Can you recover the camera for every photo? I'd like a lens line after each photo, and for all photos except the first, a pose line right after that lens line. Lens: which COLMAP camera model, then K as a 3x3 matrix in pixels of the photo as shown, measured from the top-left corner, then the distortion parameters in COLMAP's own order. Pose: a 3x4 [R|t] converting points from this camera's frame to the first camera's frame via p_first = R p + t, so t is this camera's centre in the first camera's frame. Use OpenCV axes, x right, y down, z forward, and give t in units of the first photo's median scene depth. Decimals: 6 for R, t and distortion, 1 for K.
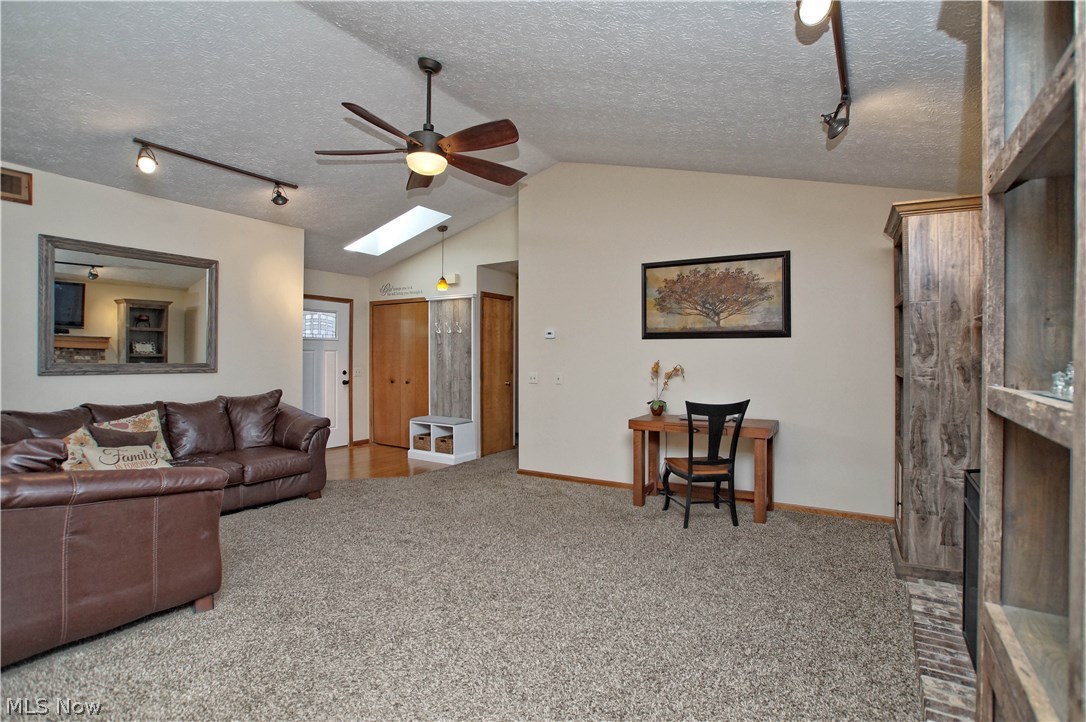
lens RADIAL K [[528.8, 0, 542.4], [0, 528.8, 356.7], [0, 0, 1]] dist [-0.065541, 0.029266]
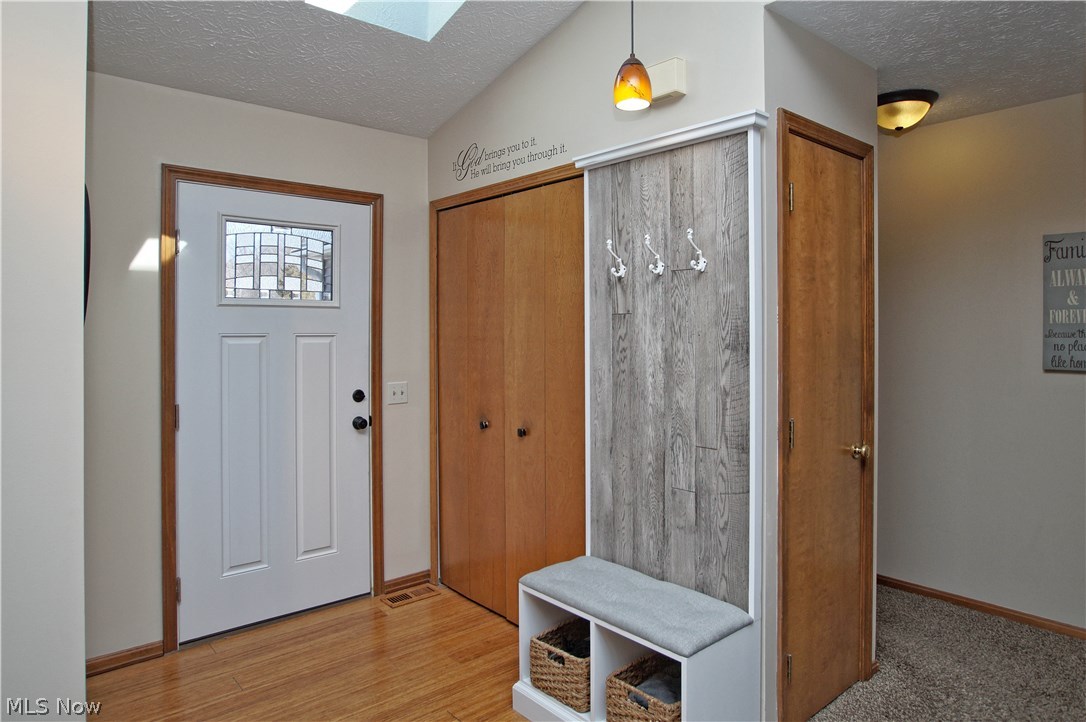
lens RADIAL K [[679.1, 0, 543.8], [0, 679.1, 335.3], [0, 0, 1]] dist [-0.029111, -0.000146]
pose [[0.958271, -0.002058, -0.285854, -0.180826], [0.003383, 0.999986, 0.004144, -0.019895], [0.285842, -0.004938, 0.958264, 0.881572]]
